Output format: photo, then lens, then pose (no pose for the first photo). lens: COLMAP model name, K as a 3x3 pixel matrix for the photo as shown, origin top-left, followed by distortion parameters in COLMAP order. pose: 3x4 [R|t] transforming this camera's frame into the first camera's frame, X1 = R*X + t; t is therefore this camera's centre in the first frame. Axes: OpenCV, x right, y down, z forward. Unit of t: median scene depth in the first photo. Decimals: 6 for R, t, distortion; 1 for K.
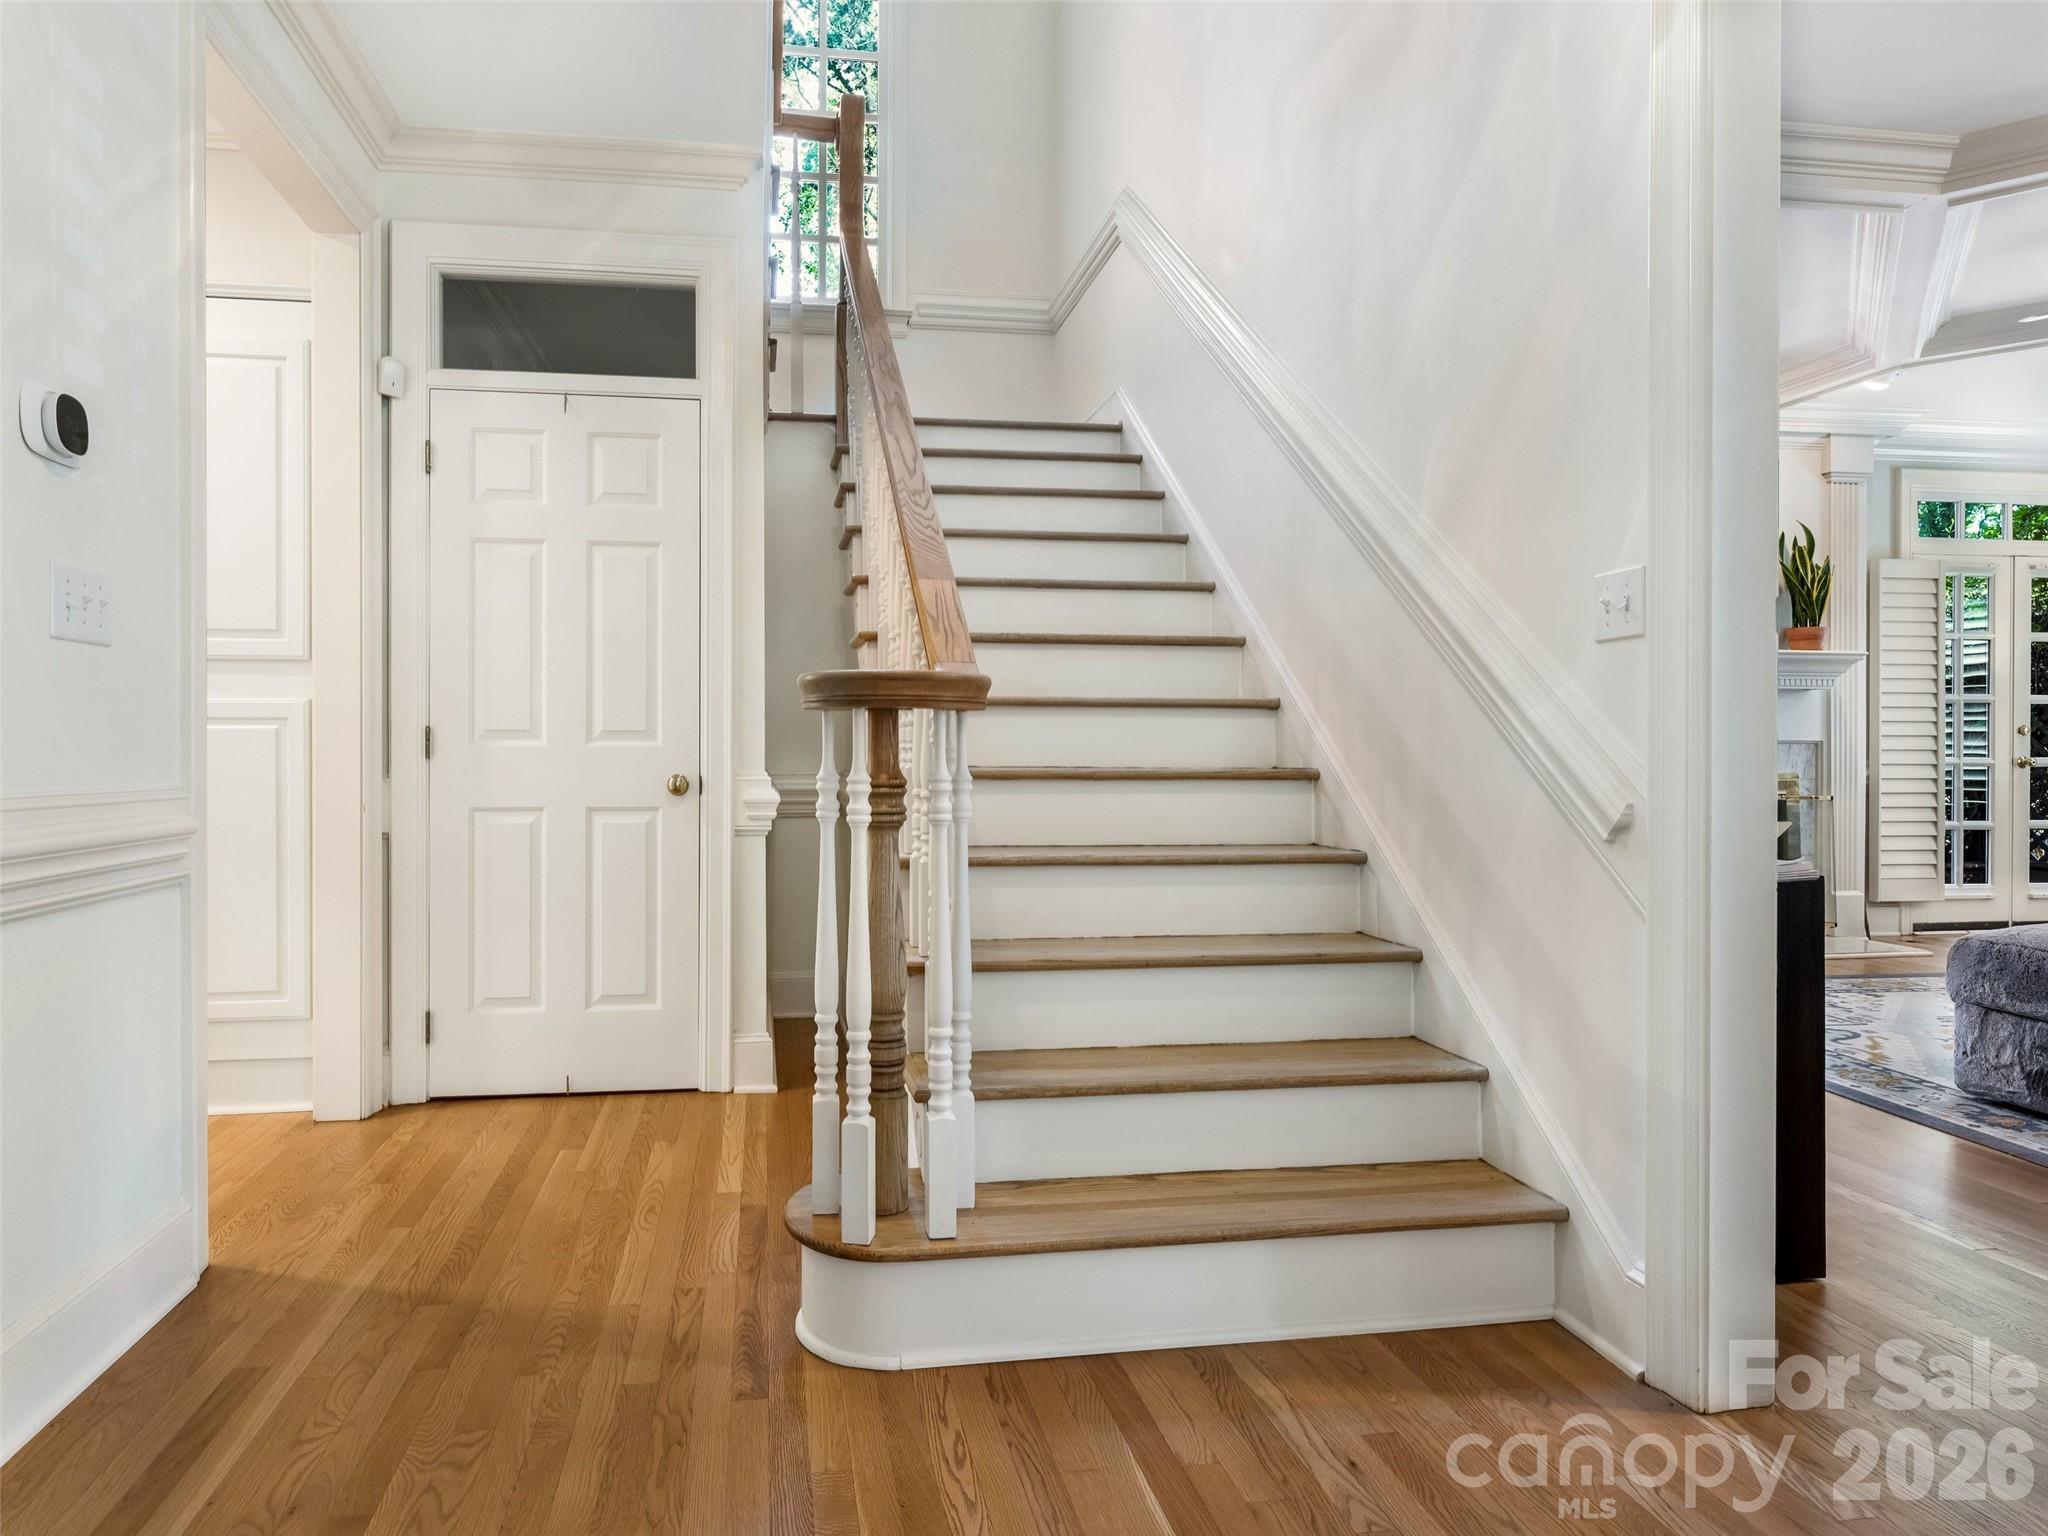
lens RADIAL K [[1190.3, 0, 913.5], [0, 1190.3, 749.4], [0, 0, 1]] dist [-0.005091, -0.001443]
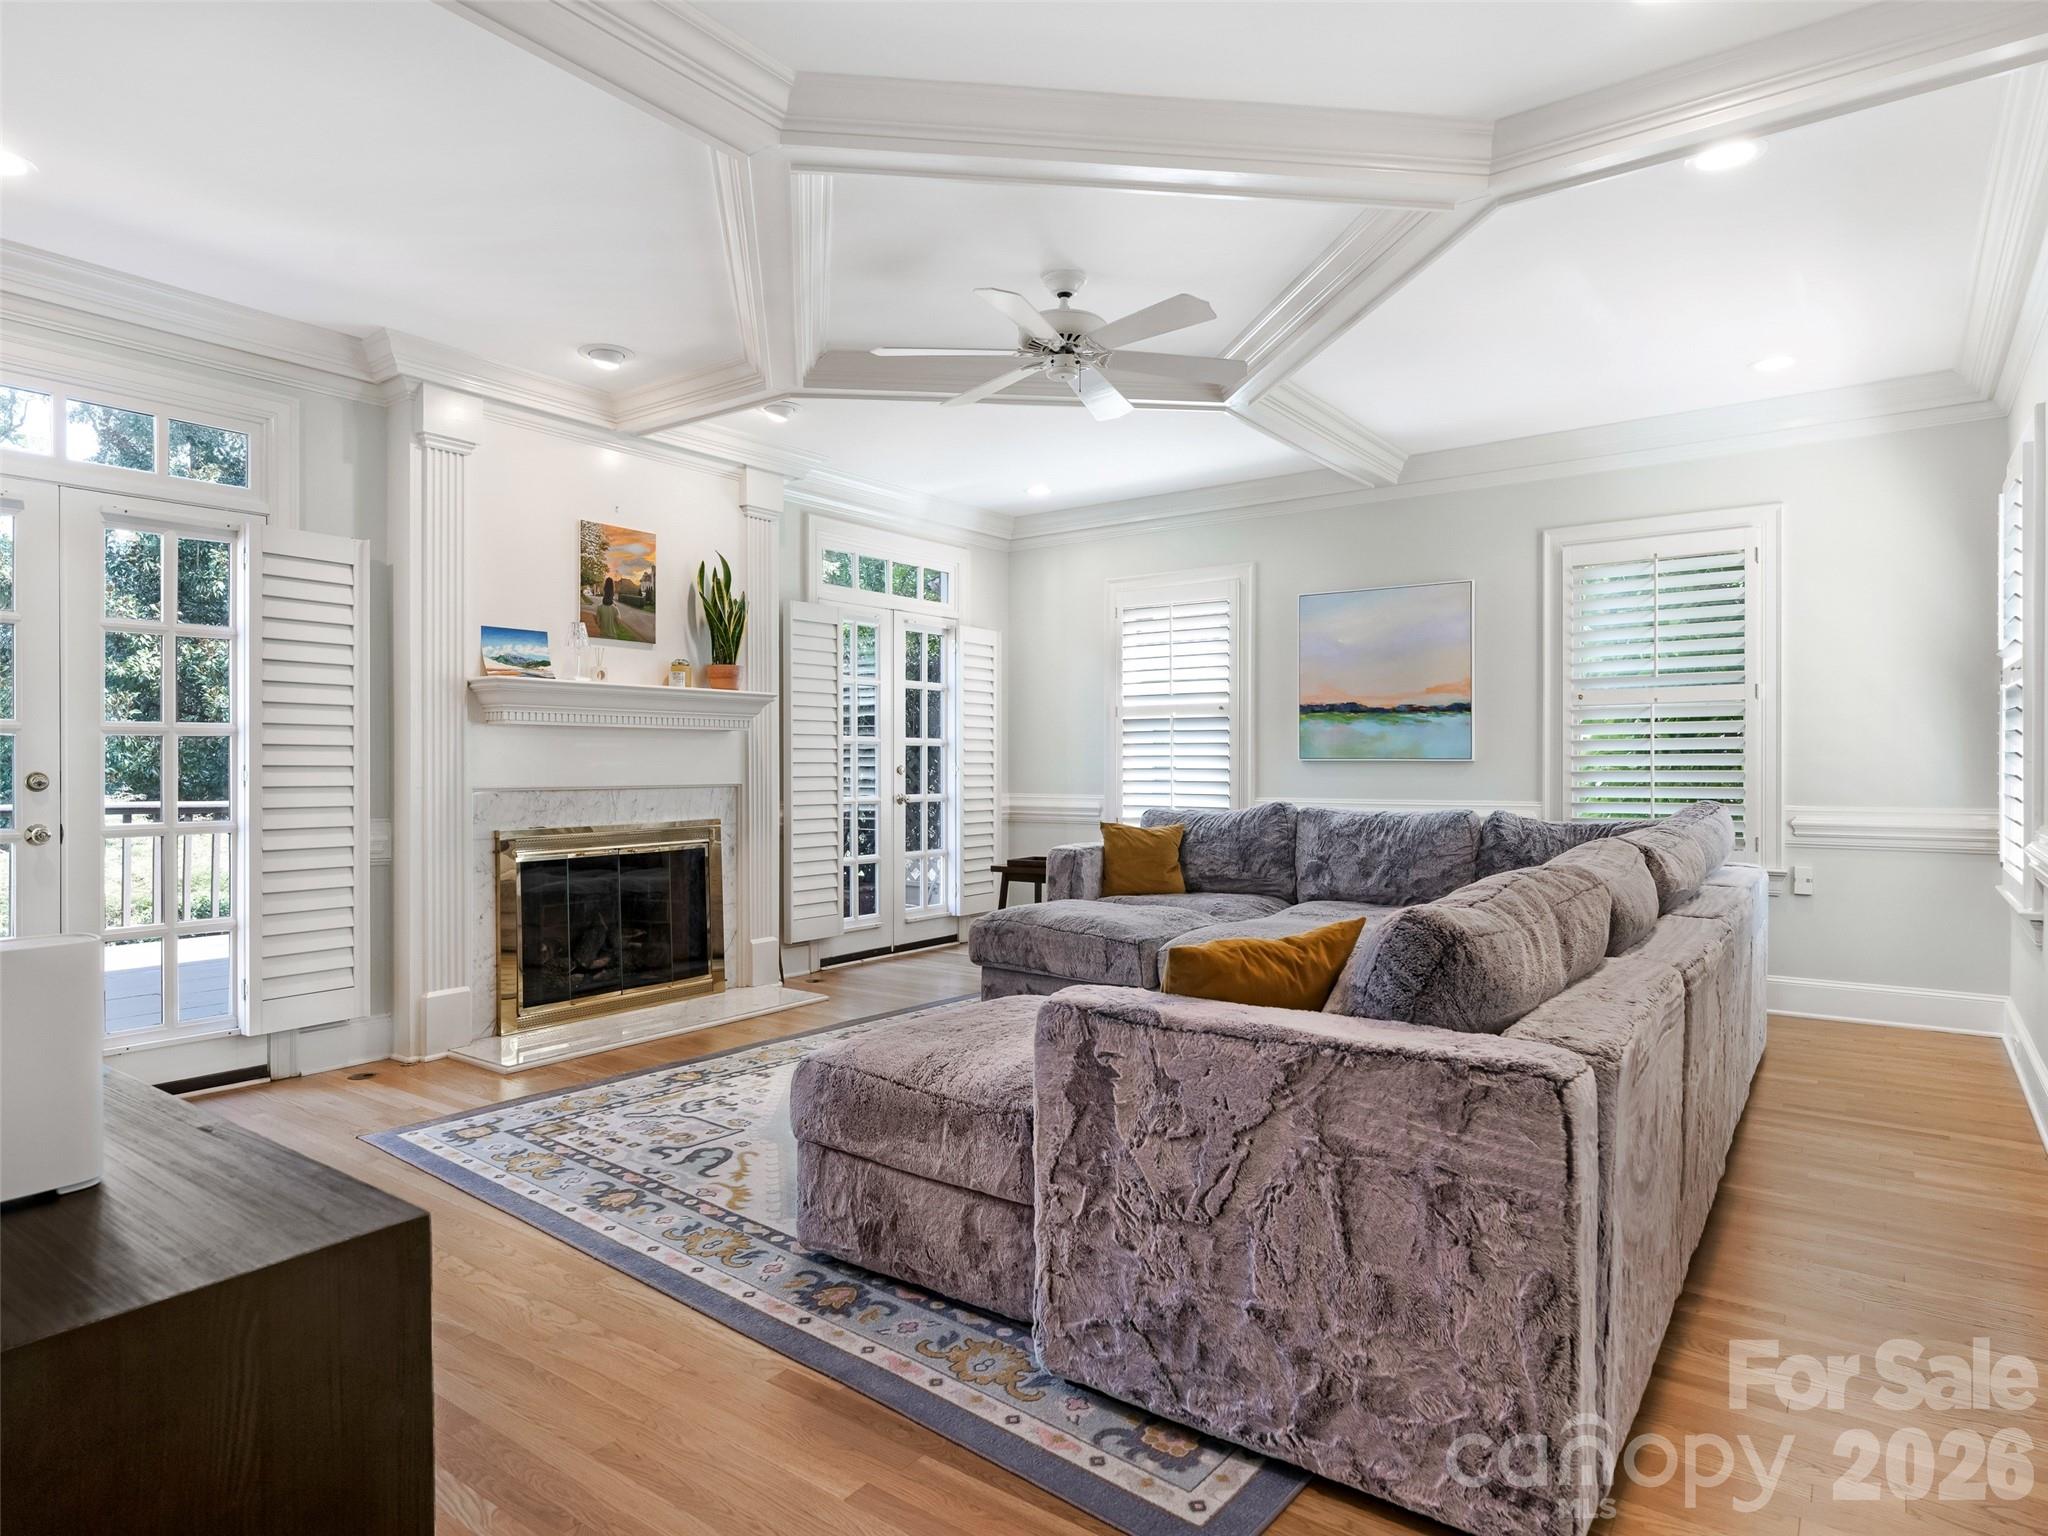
lens RADIAL K [[1190.3, 0, 1016.8], [0, 1190.3, 764.7], [0, 0, 1]] dist [-0.005091, -0.001443]
pose [[0.677144, -0.007158, 0.735816, 0.208494], [0.005300, 0.999974, 0.004851, -0.026362], [-0.735832, 0.000615, 0.677164, 0.182721]]
